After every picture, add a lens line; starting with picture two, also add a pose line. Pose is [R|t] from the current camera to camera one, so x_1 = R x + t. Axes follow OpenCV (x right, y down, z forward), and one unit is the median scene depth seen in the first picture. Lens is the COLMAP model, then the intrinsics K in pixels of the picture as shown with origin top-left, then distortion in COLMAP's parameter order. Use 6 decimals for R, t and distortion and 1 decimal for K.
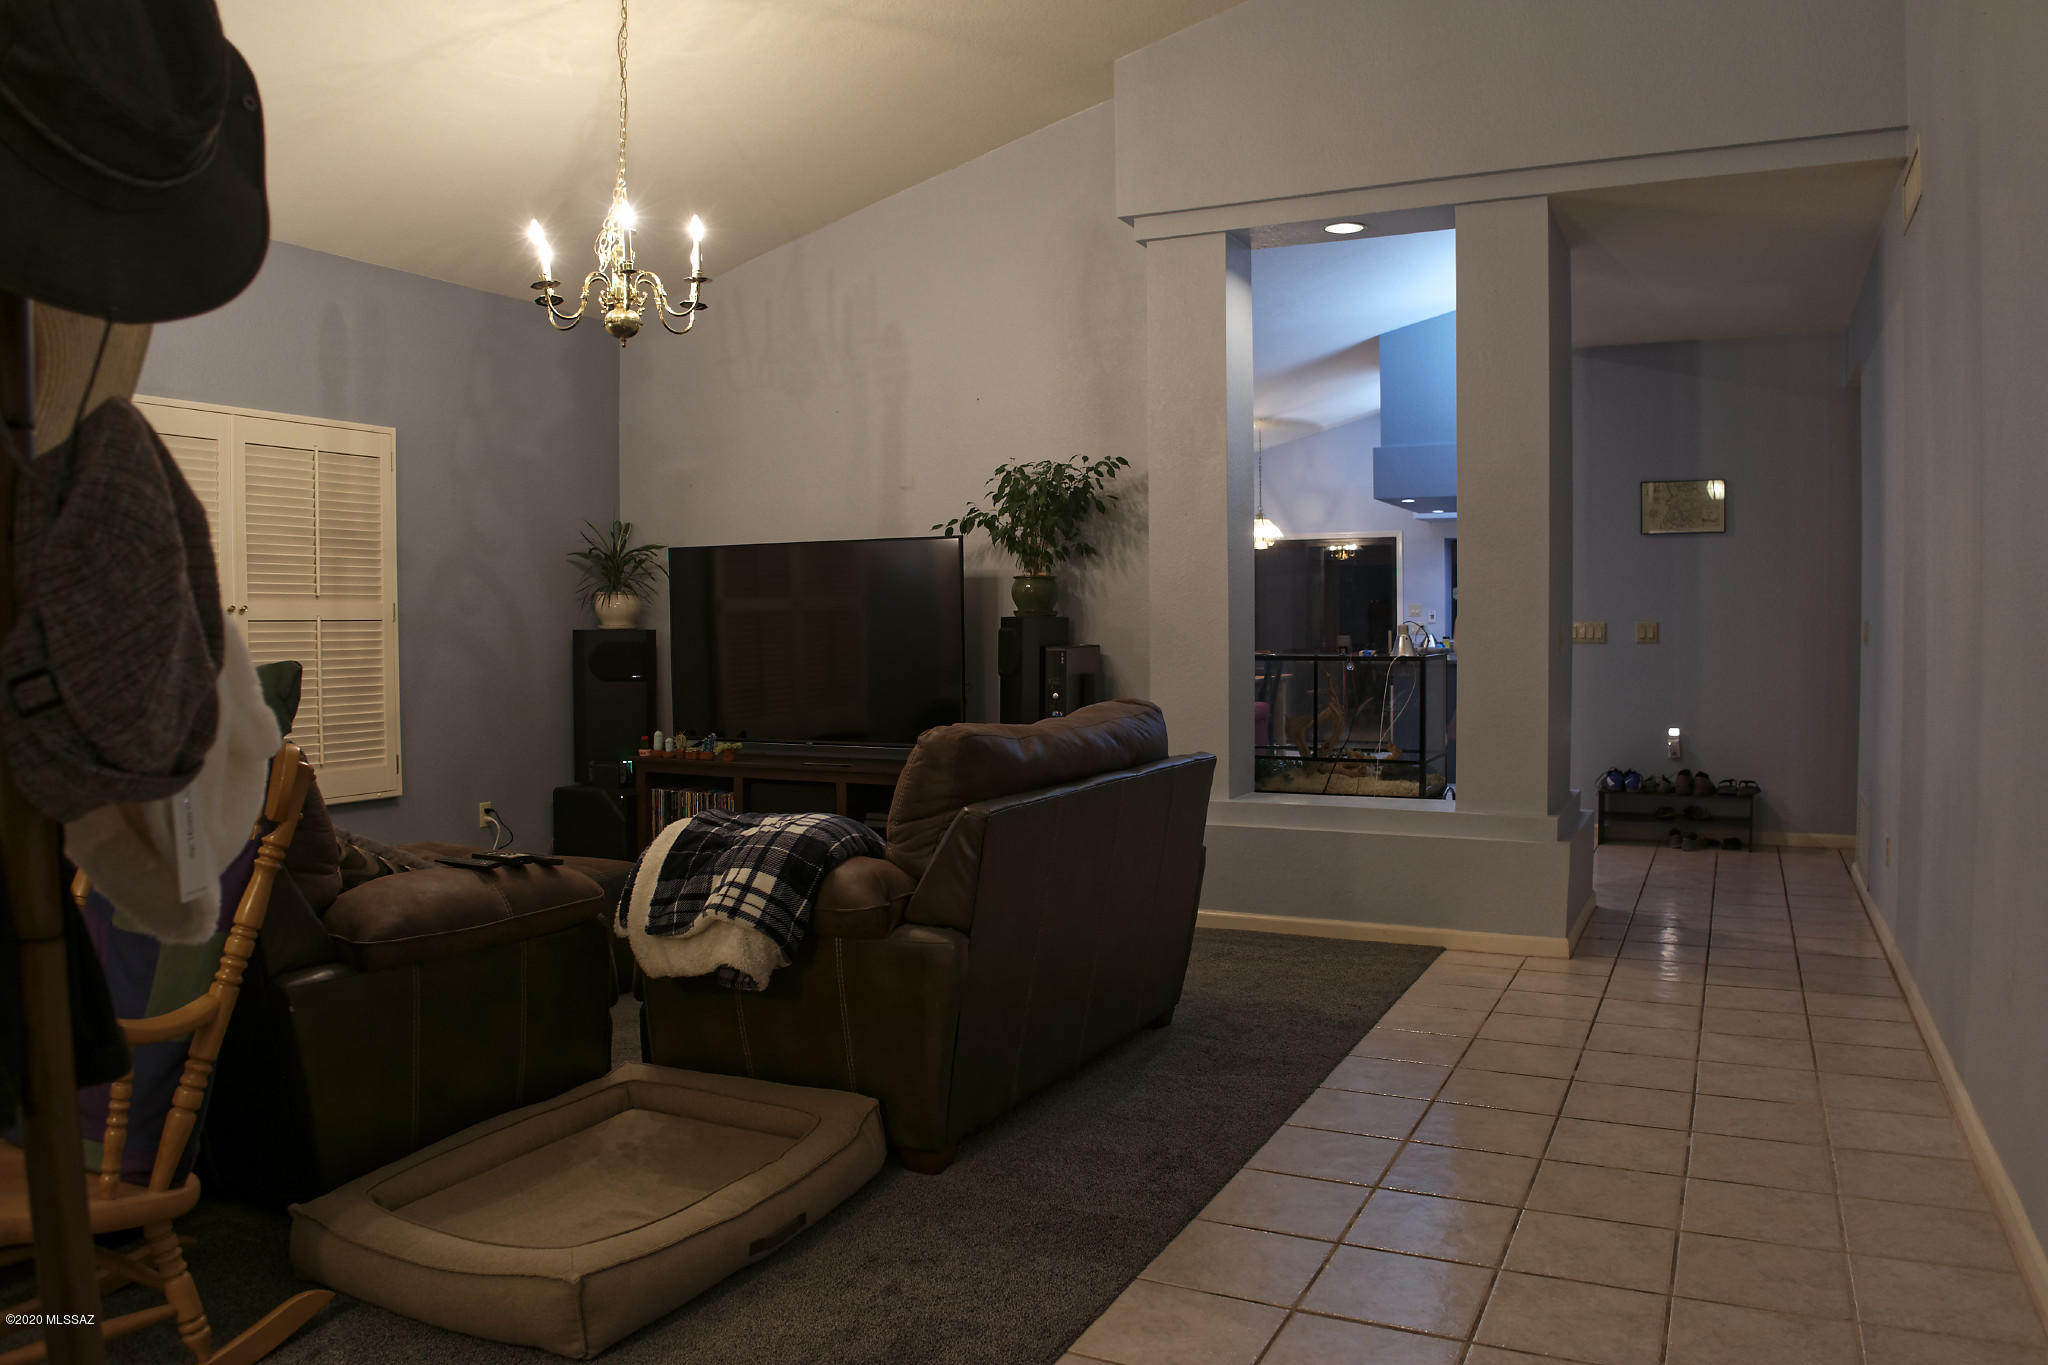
lens RADIAL K [[1433.3, 0, 1024.0], [0, 1433.3, 682.5], [0, 0, 1]] dist [-0.109078, 0.006184]
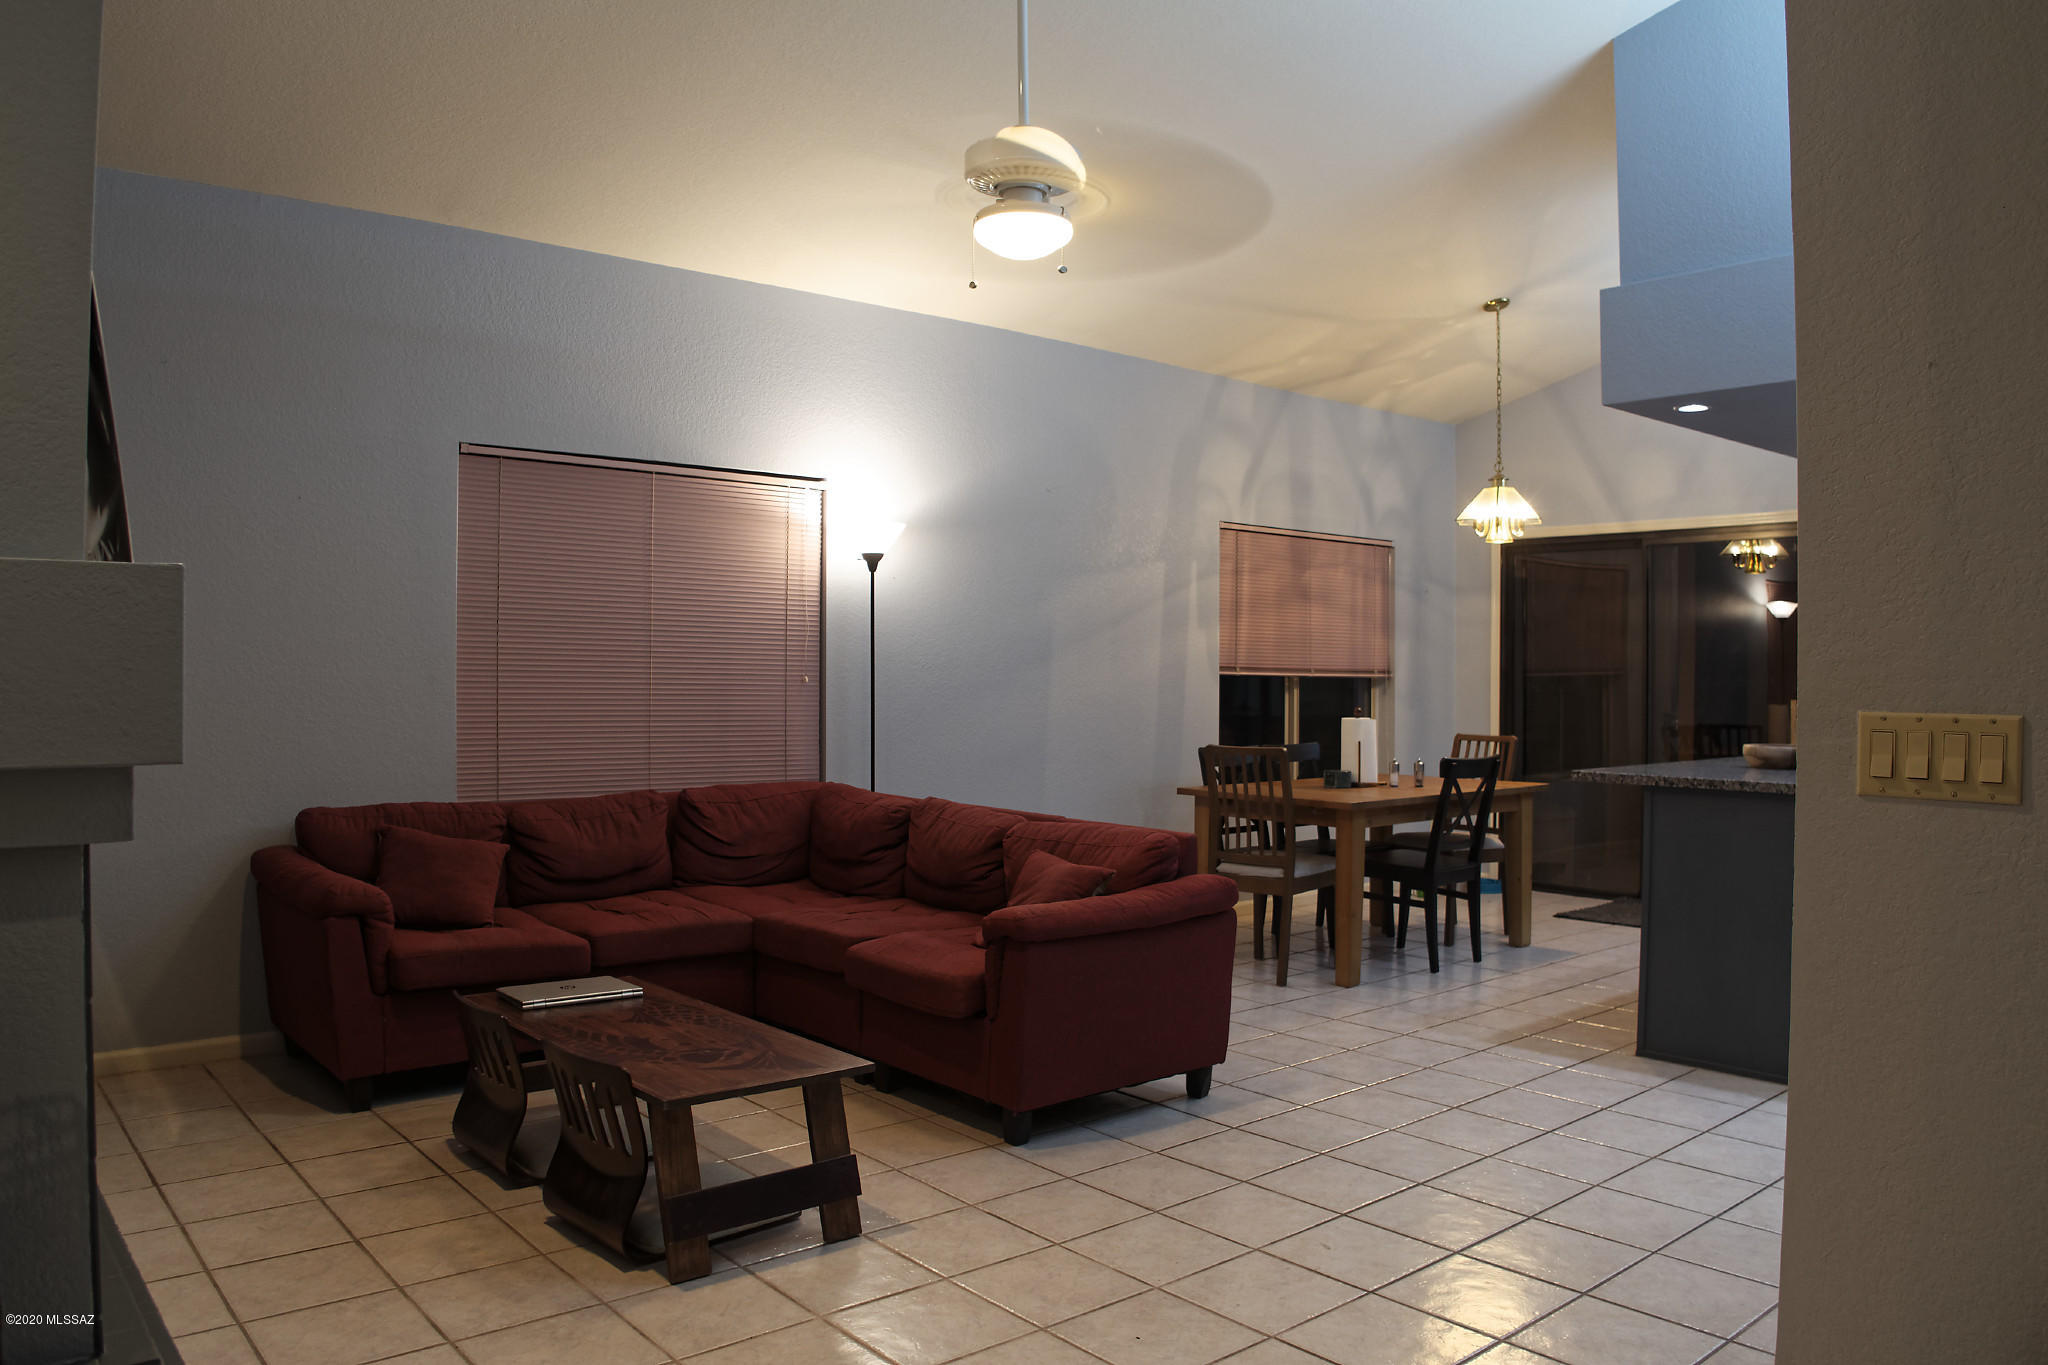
lens RADIAL K [[1483.1, 0, 1024.0], [0, 1483.1, 682.5], [0, 0, 1]] dist [-0.114716, 0.007706]
pose [[0.921975, 0.019878, -0.386738, 0.772790], [-0.032004, 0.999177, -0.024941, -0.083440], [0.385924, 0.035372, 0.921852, 1.584269]]
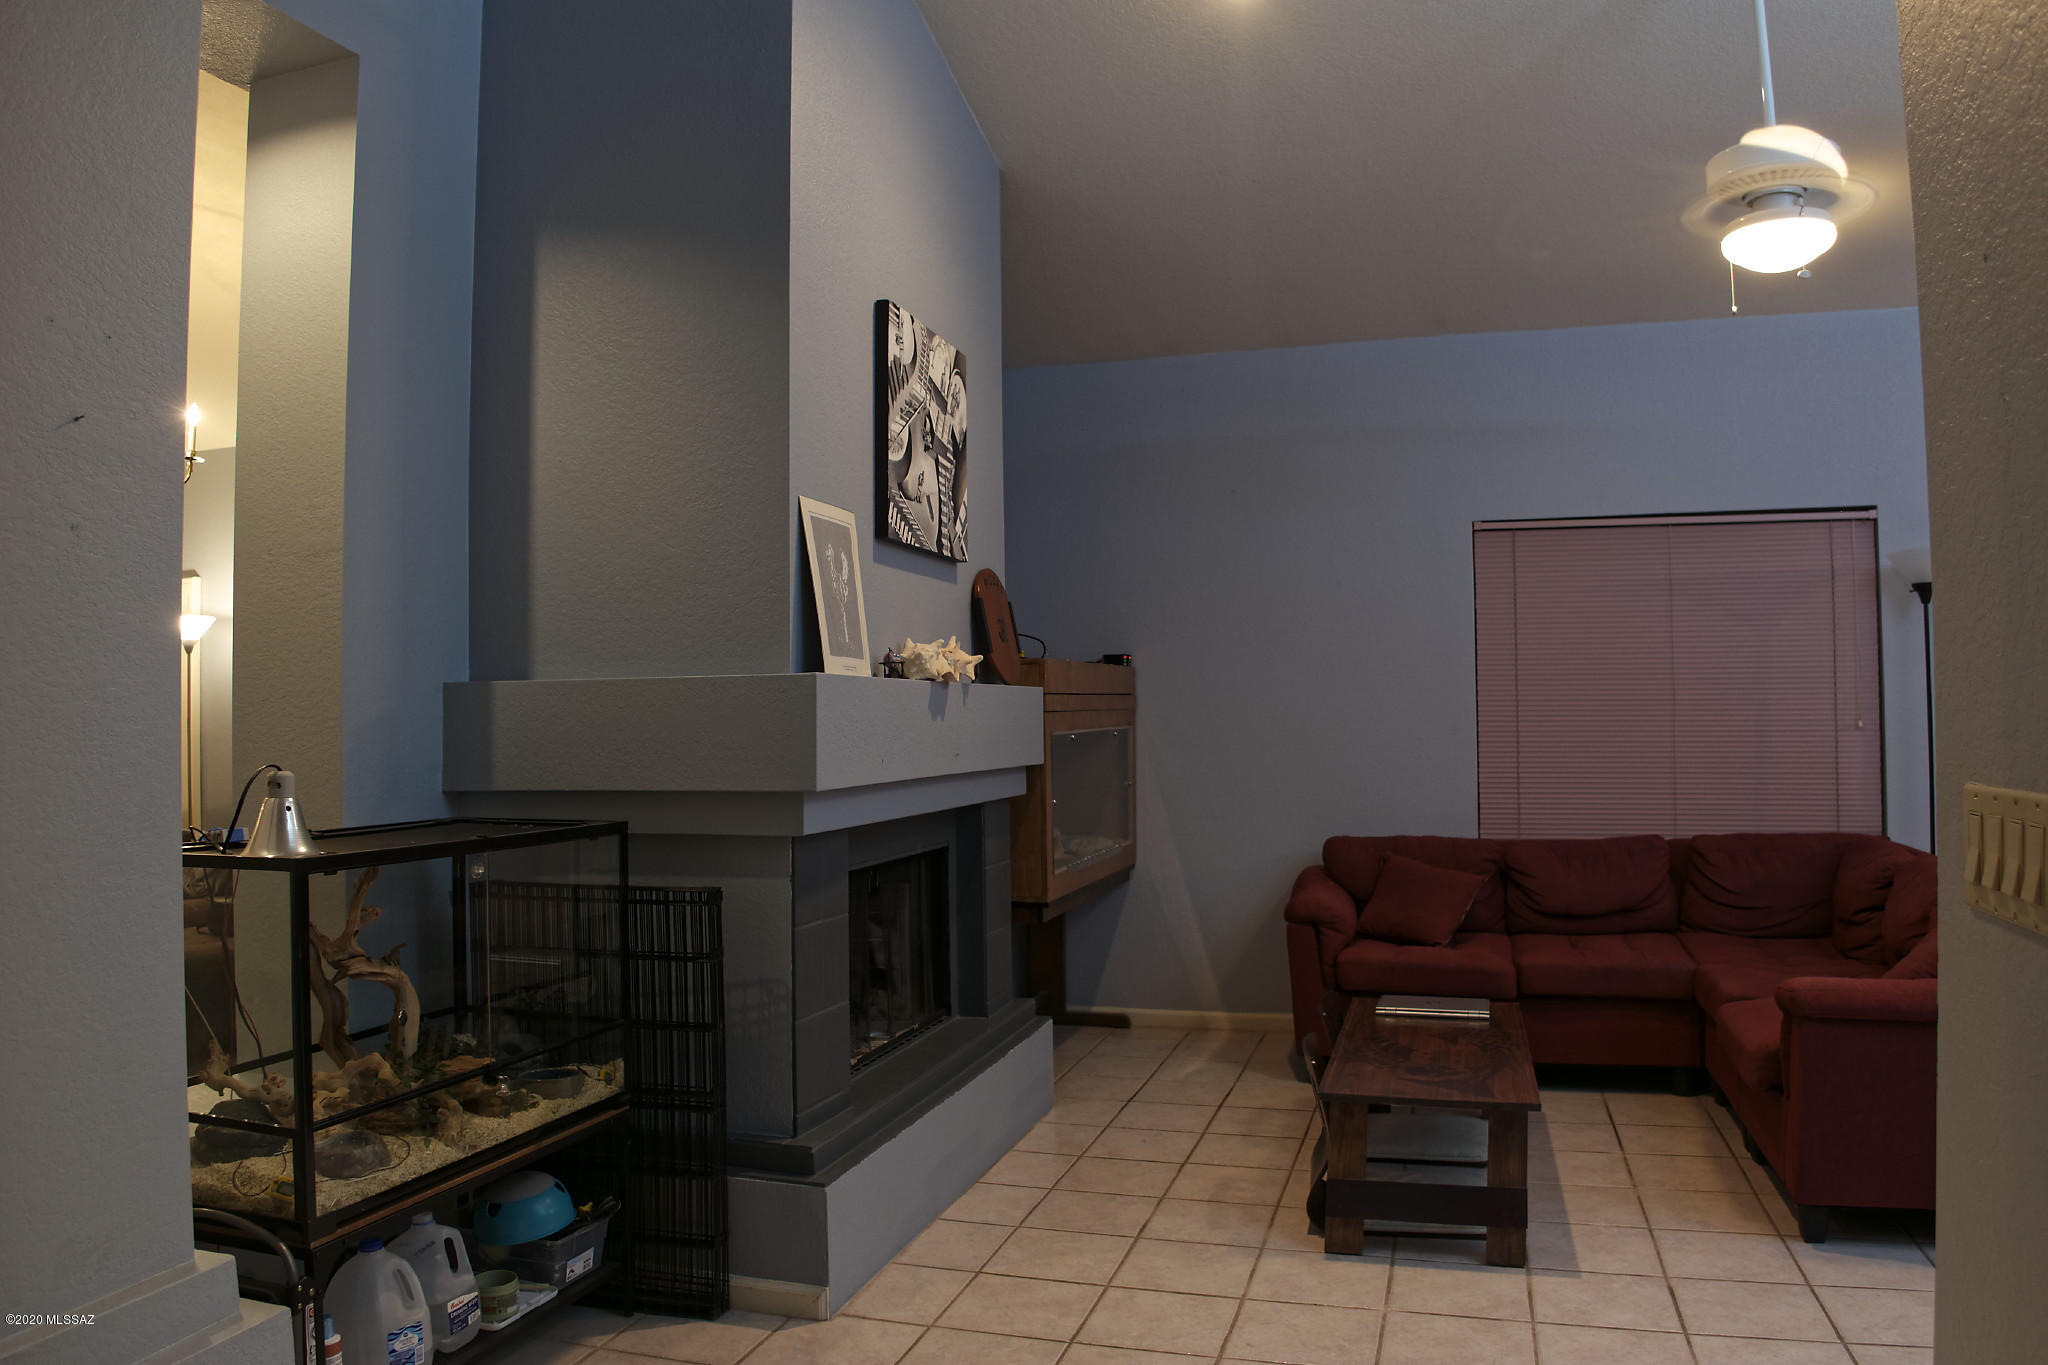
lens RADIAL K [[1433.3, 0, 1024.0], [0, 1433.3, 682.5], [0, 0, 1]] dist [-0.109078, 0.006184]
pose [[0.171902, -0.015200, -0.984997, 1.131591], [-0.028270, 0.999393, -0.020356, -0.106952], [0.984708, 0.031345, 0.171368, 1.880622]]
